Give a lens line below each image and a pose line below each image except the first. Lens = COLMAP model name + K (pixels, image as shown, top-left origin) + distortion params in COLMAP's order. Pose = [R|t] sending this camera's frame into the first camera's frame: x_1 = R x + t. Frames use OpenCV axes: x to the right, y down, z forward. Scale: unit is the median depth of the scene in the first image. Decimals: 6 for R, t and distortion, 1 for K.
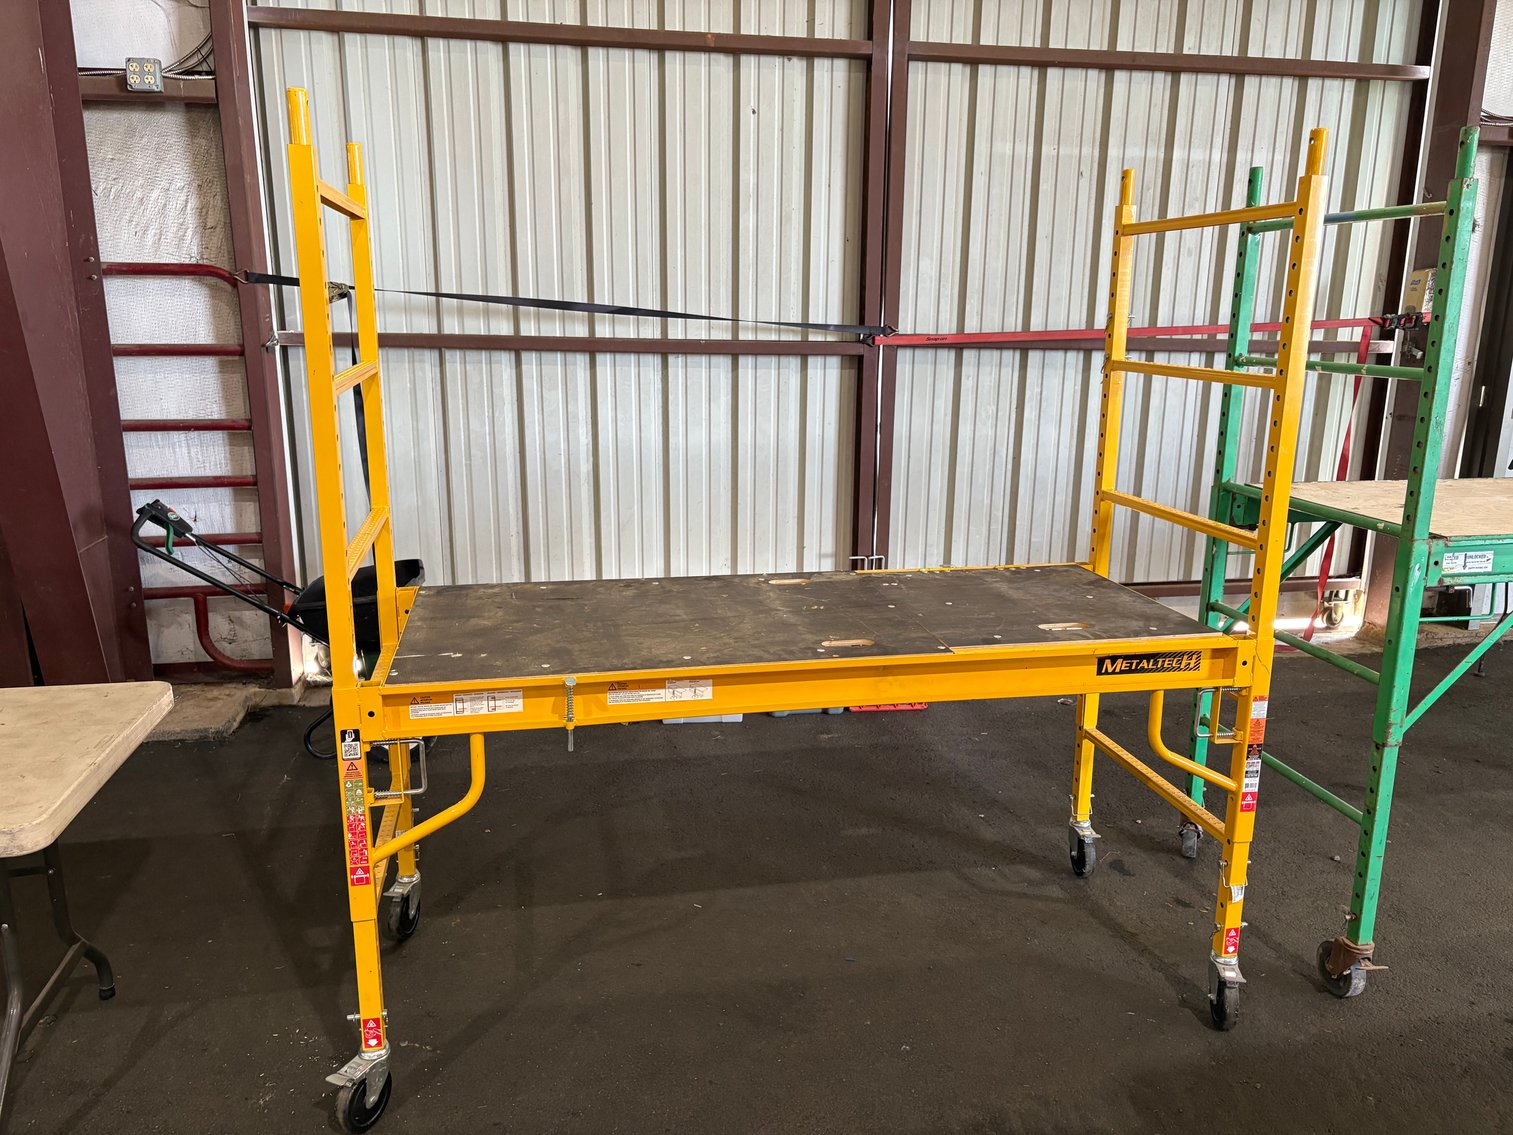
lens RADIAL K [[1148.3, 0, 759.6], [0, 1148.3, 574.4], [0, 0, 1]] dist [0.048365, -0.044953]
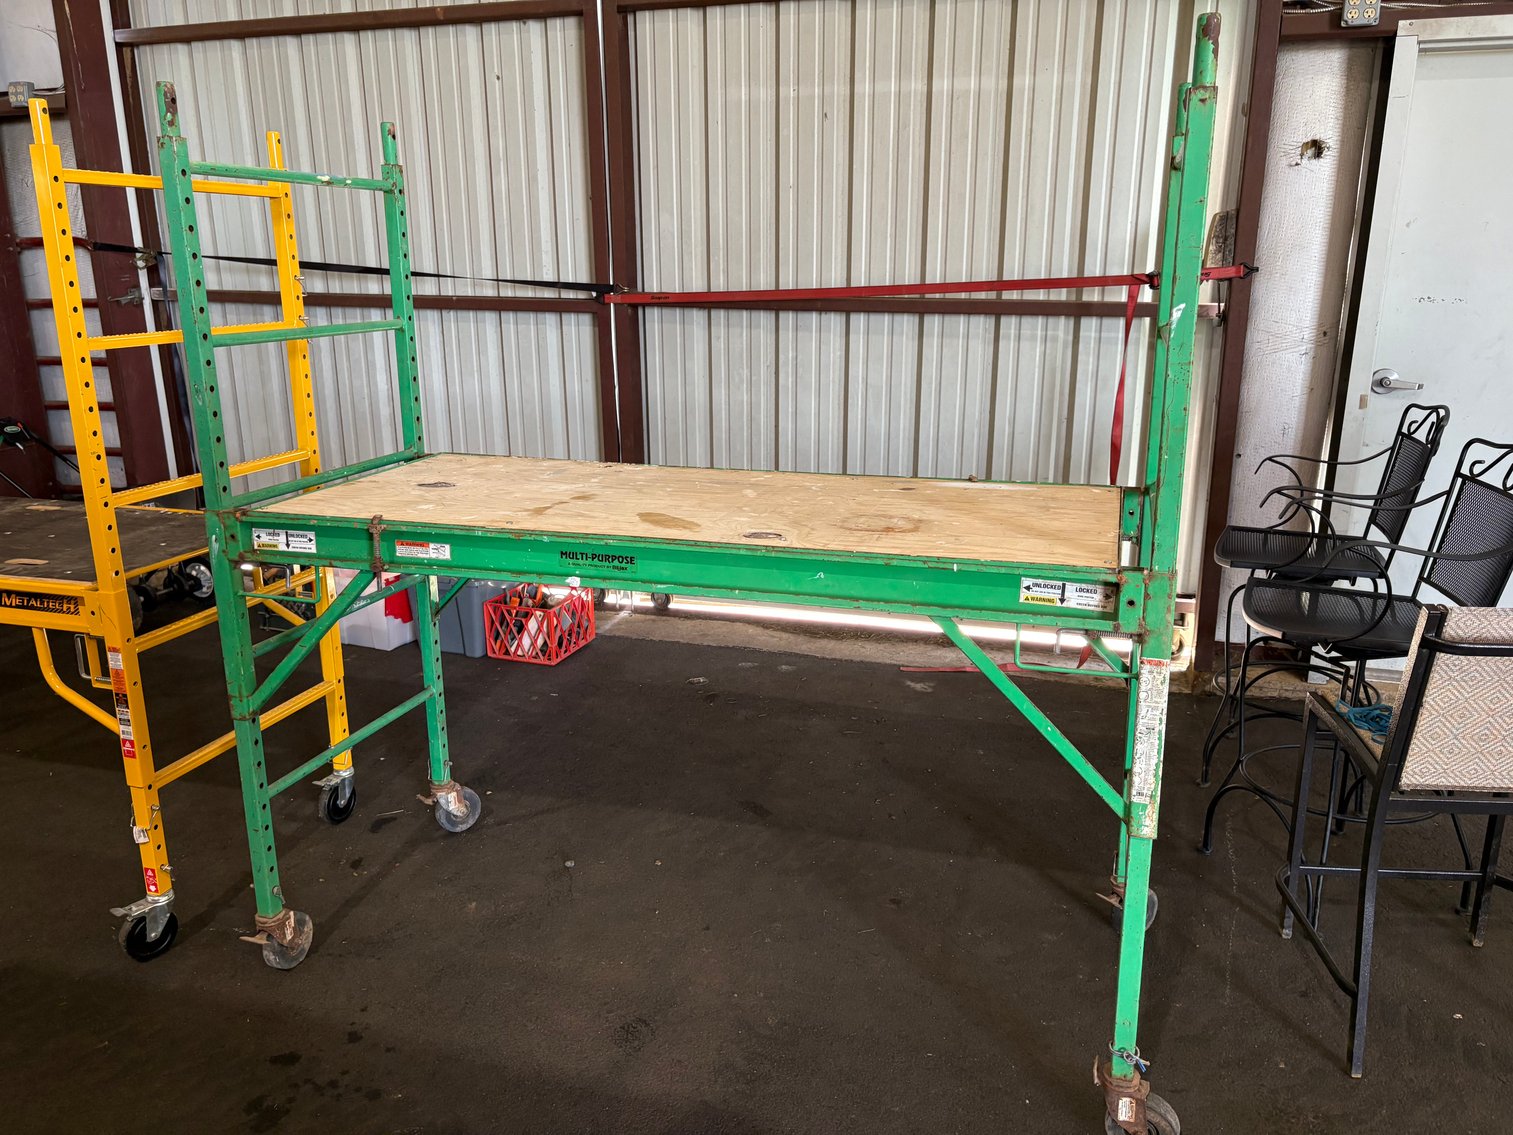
lens RADIAL K [[1148.3, 0, 761.8], [0, 1148.3, 568.0], [0, 0, 1]] dist [0.048365, -0.044953]
pose [[0.881421, 0.111676, -0.458939, 0.707587], [-0.096595, 0.993731, 0.056293, -0.040208], [0.462348, -0.005286, 0.886683, 0.173377]]
